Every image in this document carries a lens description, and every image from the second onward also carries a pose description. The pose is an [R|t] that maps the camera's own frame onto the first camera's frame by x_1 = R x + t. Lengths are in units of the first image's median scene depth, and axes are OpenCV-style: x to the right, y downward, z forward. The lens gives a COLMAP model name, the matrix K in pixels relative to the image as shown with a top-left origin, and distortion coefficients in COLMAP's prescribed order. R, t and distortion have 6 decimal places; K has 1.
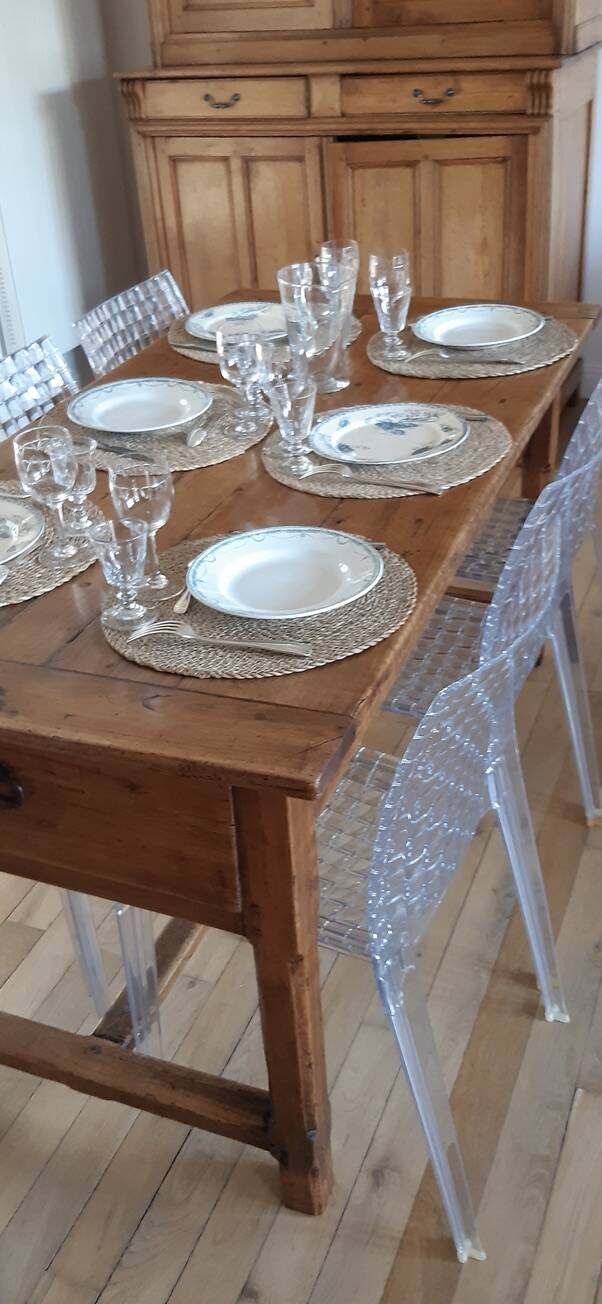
lens RADIAL K [[1113.7, 0, 319.1], [0, 1113.7, 652.8], [0, 0, 1]] dist [0.124308, -0.252569]
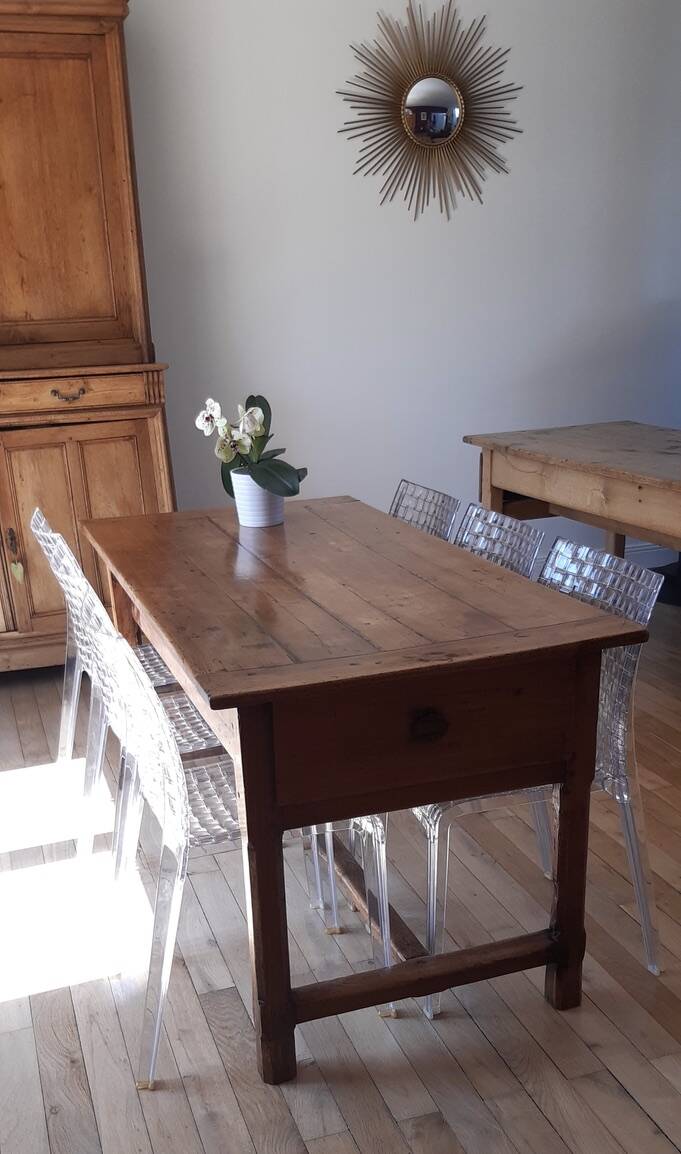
lens RADIAL K [[1126.8, 0, 357.5], [0, 1126.8, 739.0], [0, 0, 1]] dist [0.057531, -0.119859]
pose [[0.744943, -0.218090, 0.630474, -0.955719], [0.348804, 0.932920, -0.089422, 0.165285], [-0.568680, 0.286526, 0.771043, -0.087973]]
